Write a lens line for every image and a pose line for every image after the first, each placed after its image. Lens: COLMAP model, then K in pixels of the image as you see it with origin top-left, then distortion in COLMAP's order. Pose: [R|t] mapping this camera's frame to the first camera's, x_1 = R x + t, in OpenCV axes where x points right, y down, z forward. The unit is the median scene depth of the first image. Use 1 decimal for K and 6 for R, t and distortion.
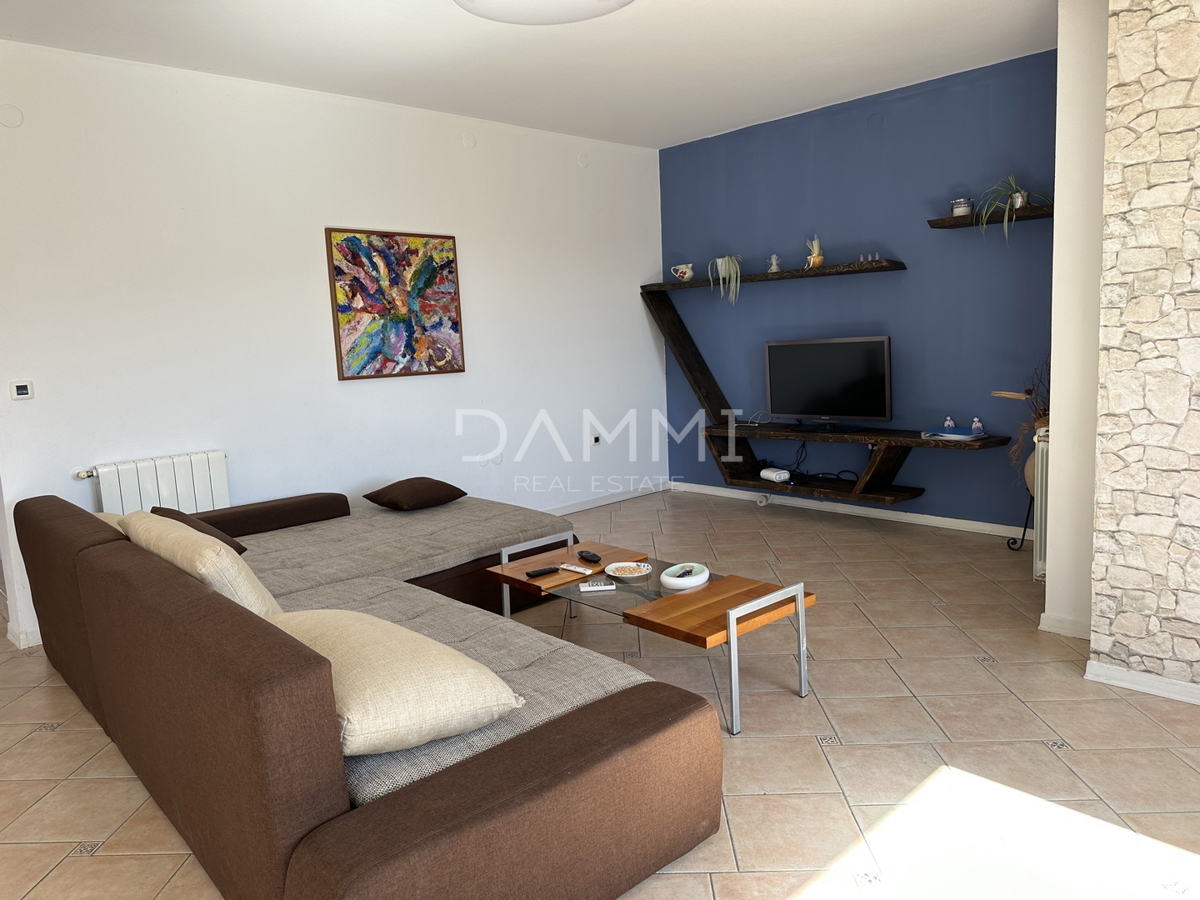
lens RADIAL K [[843.0, 0, 597.0], [0, 843.0, 448.5], [0, 0, 1]] dist [0.029206, -0.031434]
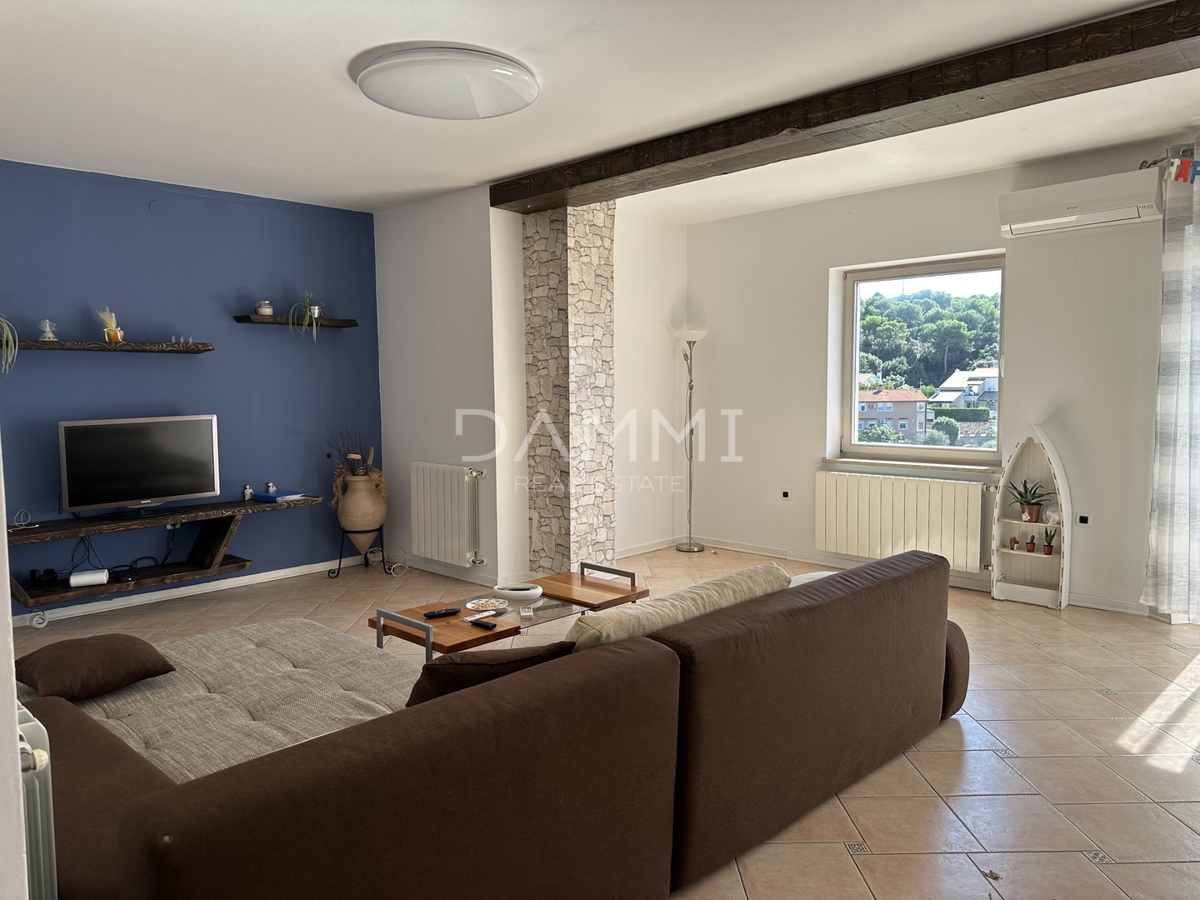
lens RADIAL K [[843.0, 0, 599.5], [0, 843.0, 450.7], [0, 0, 1]] dist [0.029206, -0.031434]
pose [[-0.065363, -0.033658, 0.997294, -0.649863], [0.153634, 0.987175, 0.043386, -0.052447], [-0.985964, 0.156054, -0.059354, 0.514579]]
